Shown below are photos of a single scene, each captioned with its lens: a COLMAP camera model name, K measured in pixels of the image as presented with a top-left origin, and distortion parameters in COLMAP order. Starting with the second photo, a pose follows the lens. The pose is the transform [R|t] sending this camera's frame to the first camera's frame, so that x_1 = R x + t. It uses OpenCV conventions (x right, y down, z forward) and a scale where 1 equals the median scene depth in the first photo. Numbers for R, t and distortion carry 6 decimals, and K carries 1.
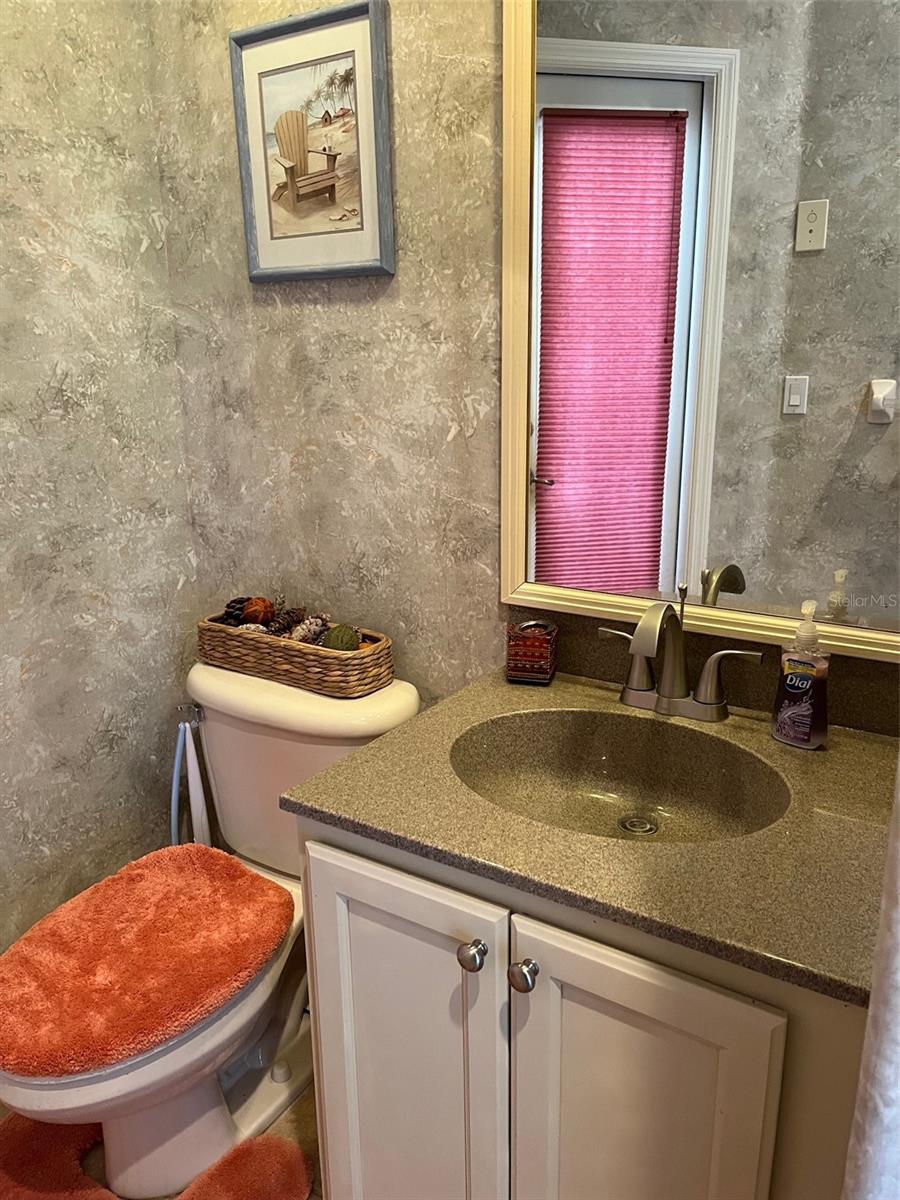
lens RADIAL K [[910.1, 0, 459.5], [0, 910.1, 602.1], [0, 0, 1]] dist [0.046879, -0.062365]
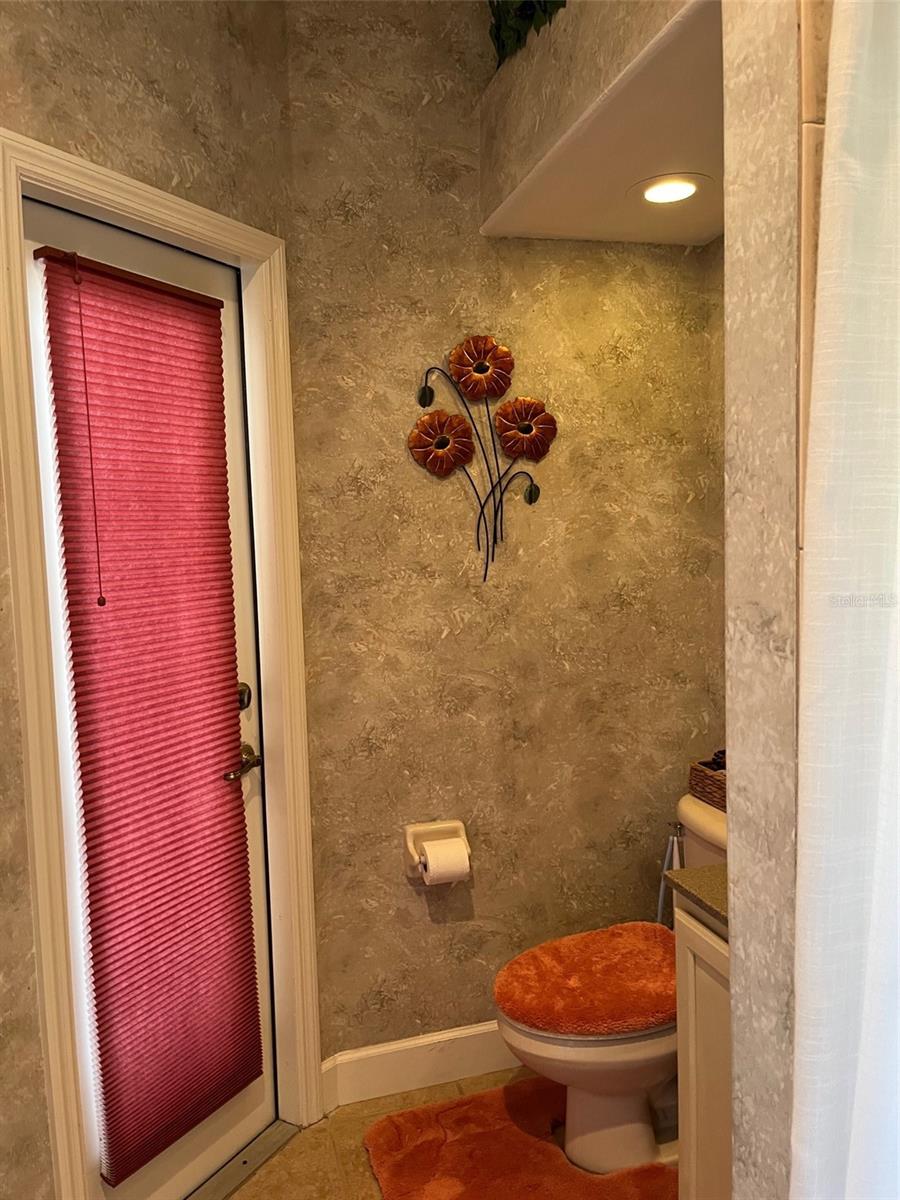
lens RADIAL K [[910.1, 0, 448.3], [0, 910.1, 598.5], [0, 0, 1]] dist [0.046879, -0.062365]
pose [[0.748980, 0.043295, -0.661177, 0.372473], [-0.160751, 0.979924, -0.117932, 0.000593], [0.642798, 0.194614, 0.740903, -0.323912]]
